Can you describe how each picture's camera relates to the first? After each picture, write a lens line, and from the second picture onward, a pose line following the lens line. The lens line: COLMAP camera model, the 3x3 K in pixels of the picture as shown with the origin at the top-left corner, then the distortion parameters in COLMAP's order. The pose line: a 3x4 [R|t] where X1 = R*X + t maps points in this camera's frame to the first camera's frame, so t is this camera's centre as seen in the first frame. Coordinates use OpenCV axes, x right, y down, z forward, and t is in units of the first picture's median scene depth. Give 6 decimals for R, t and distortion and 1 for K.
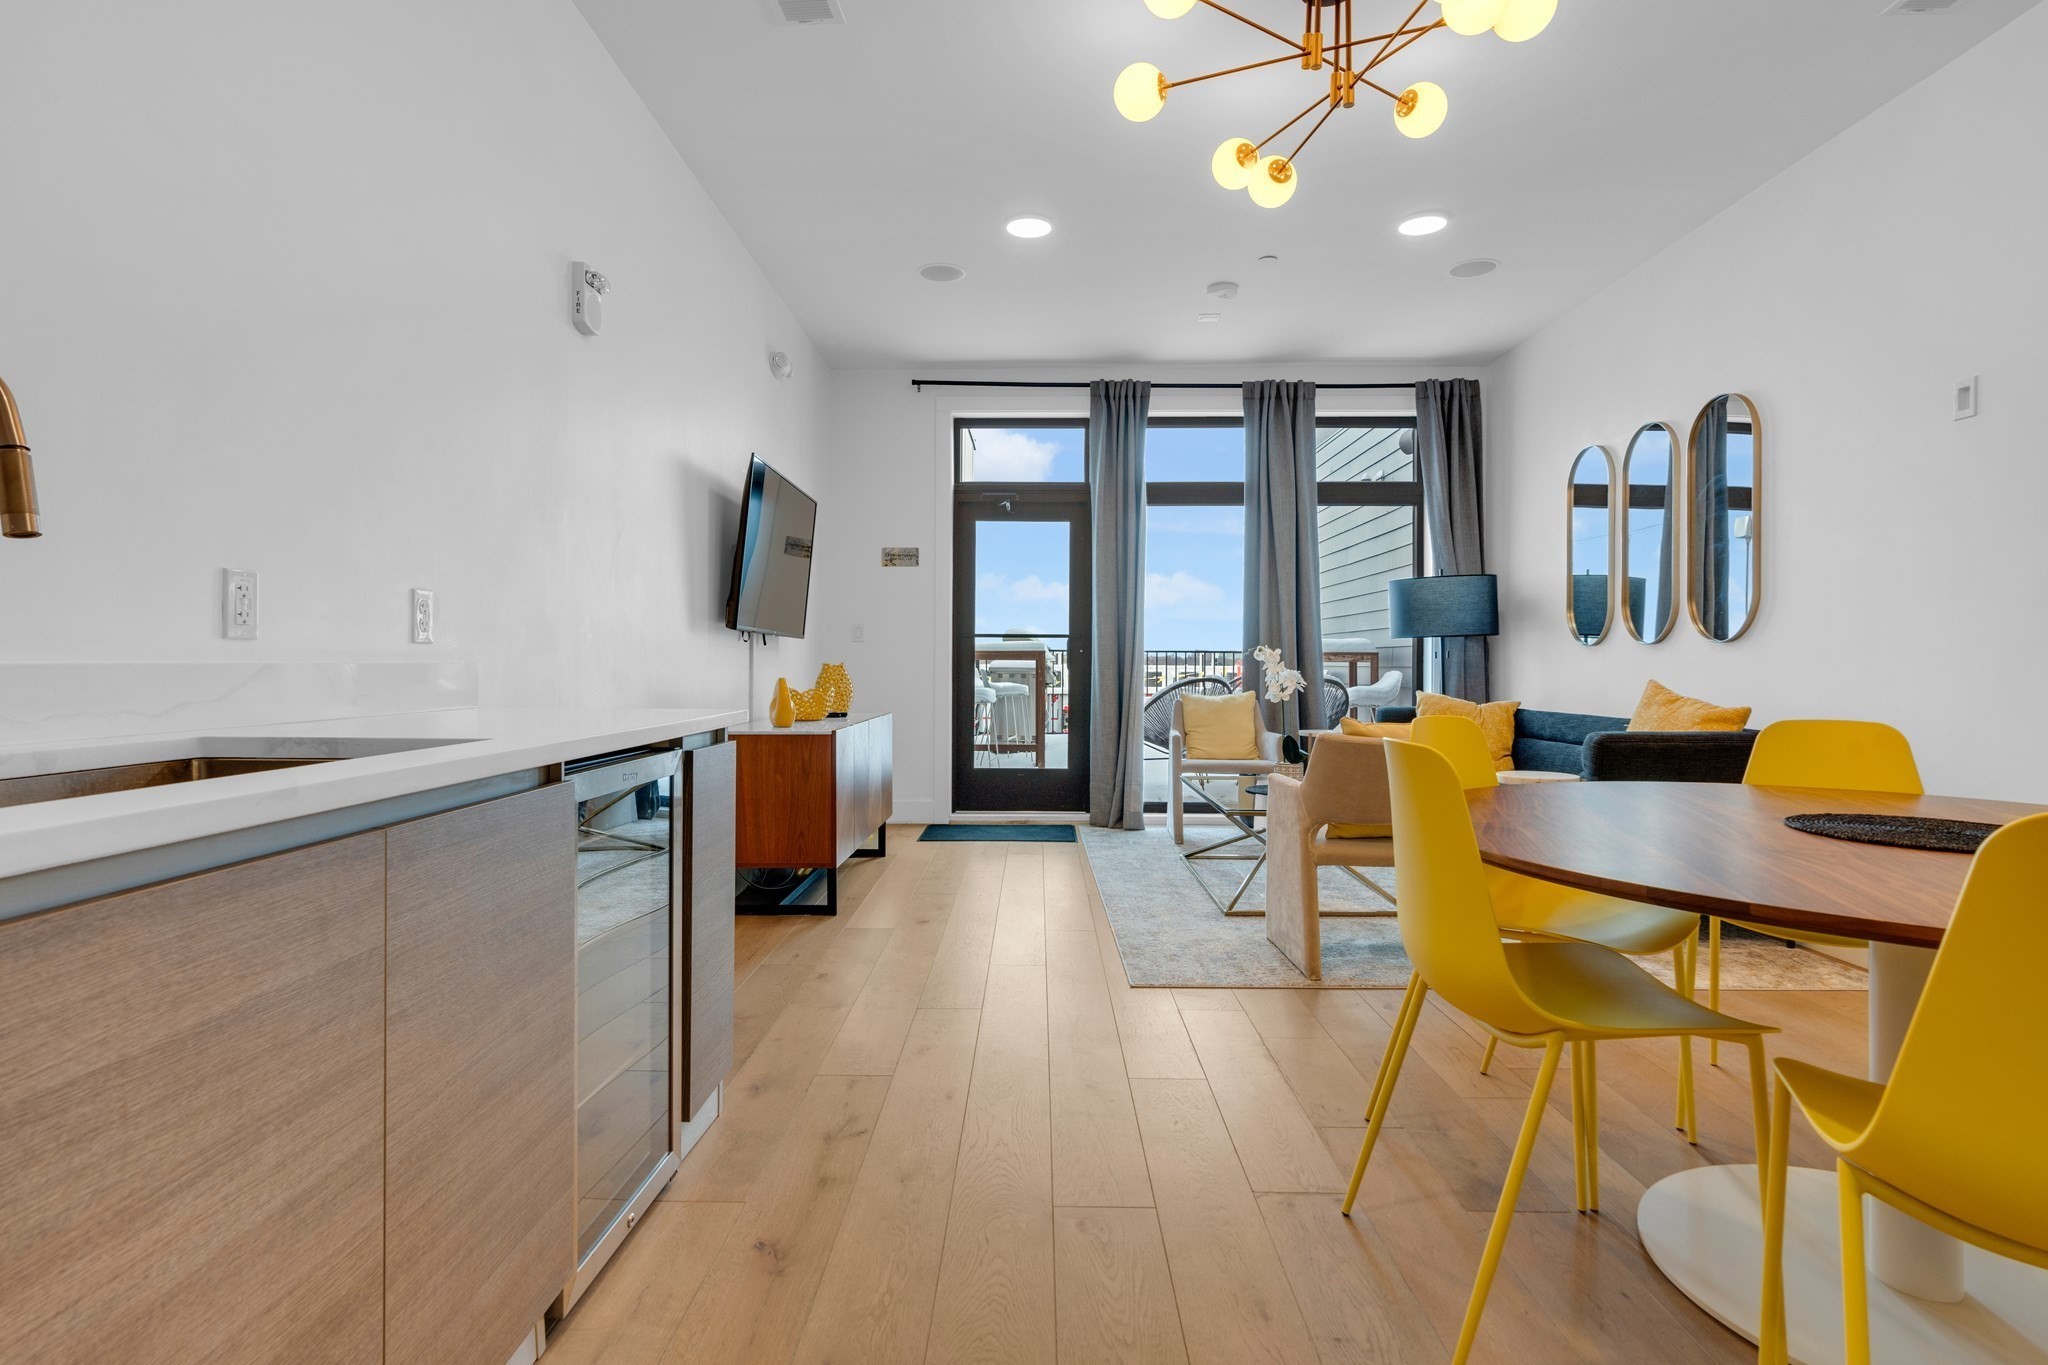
lens RADIAL K [[1028.4, 0, 1021.4], [0, 1028.4, 658.4], [0, 0, 1]] dist [0.000911, 0.000173]
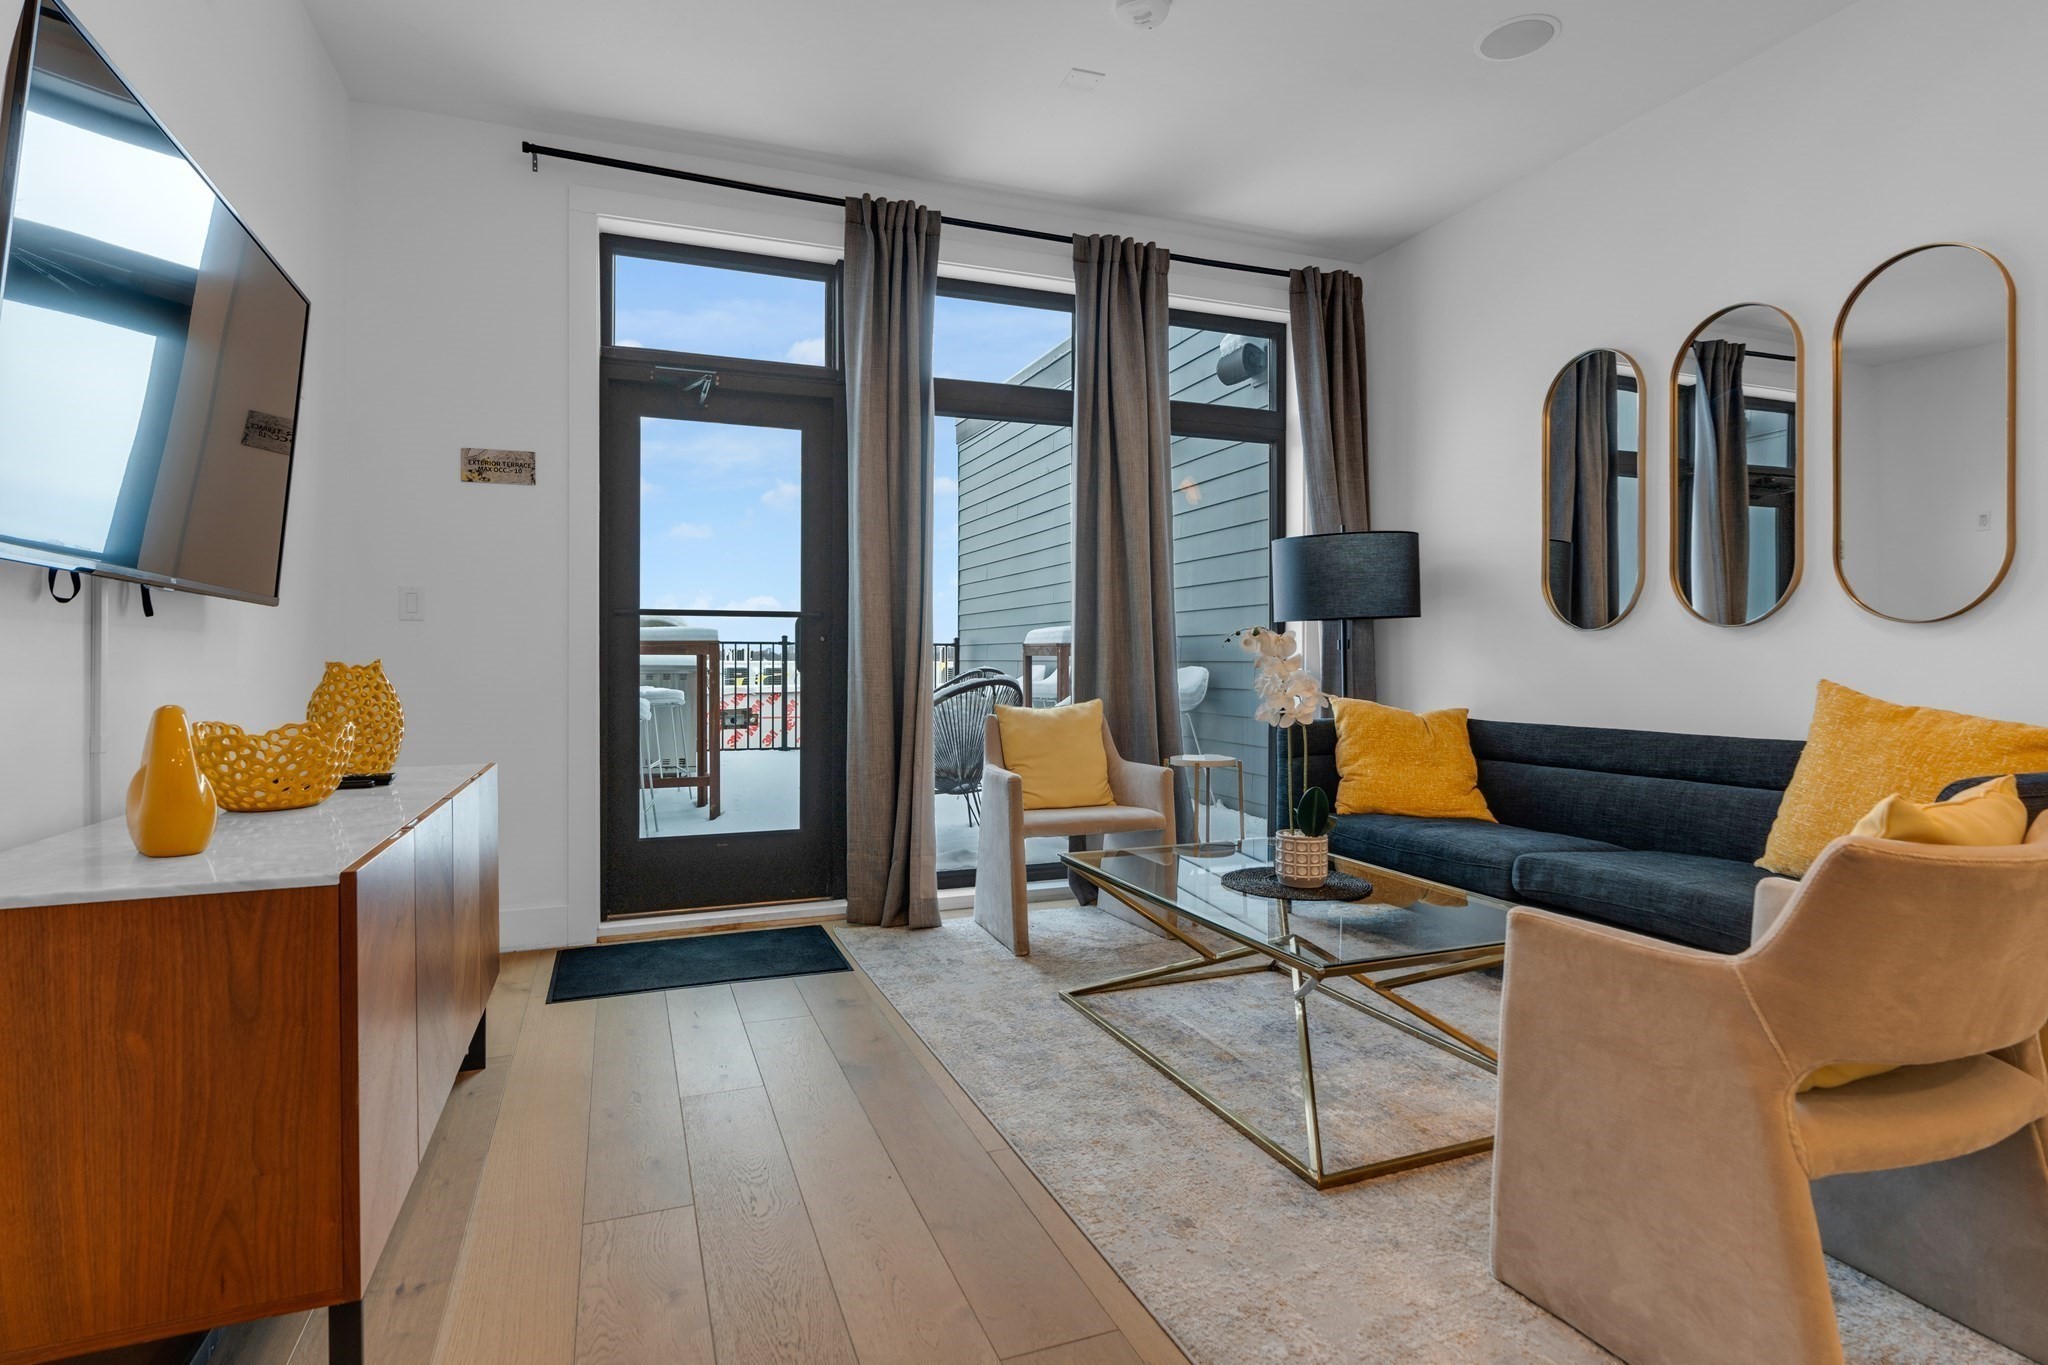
lens RADIAL K [[1028.4, 0, 1021.4], [0, 1028.4, 658.4], [0, 0, 1]] dist [0.000911, 0.000173]
pose [[0.925941, -0.005077, 0.377634, -0.068649], [0.002805, 0.999975, 0.006565, 0.000994], [-0.377658, -0.005019, 0.925932, 0.393729]]
